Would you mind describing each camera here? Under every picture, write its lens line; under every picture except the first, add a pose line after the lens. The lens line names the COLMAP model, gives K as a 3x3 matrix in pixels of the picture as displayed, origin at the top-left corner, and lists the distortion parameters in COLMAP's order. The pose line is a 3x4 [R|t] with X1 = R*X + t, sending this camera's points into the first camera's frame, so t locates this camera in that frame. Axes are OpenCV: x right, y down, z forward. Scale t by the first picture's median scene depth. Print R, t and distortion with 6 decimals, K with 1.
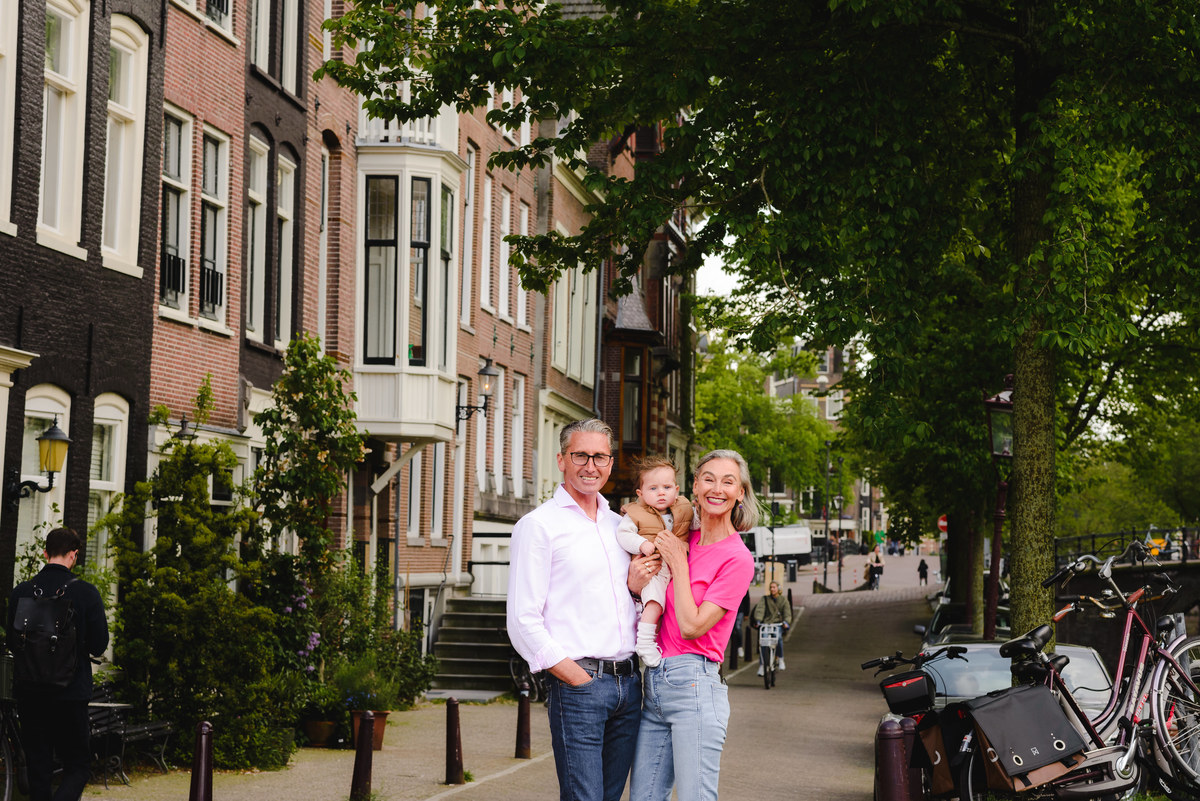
lens RADIAL K [[2824.6, 0, 596.1], [0, 2824.6, 371.2], [0, 0, 1]] dist [0.028223, -0.039865]
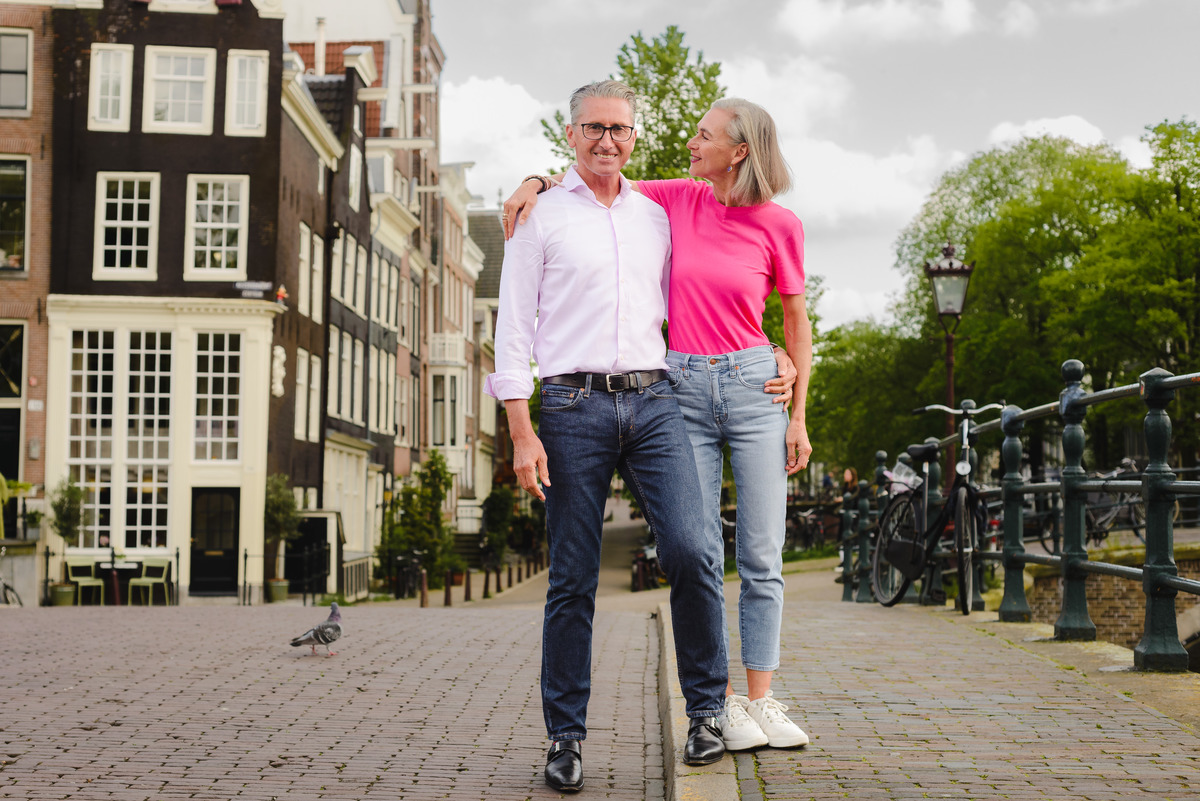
lens RADIAL K [[1929.1, 0, 561.0], [0, 1929.1, 437.7], [0, 0, 1]] dist [0.003085, -0.033389]
pose [[0.997219, 0.004019, 0.074419, -0.095958], [-0.006817, 0.999278, 0.037388, -0.077902], [-0.074215, -0.037791, 0.996526, -0.809511]]
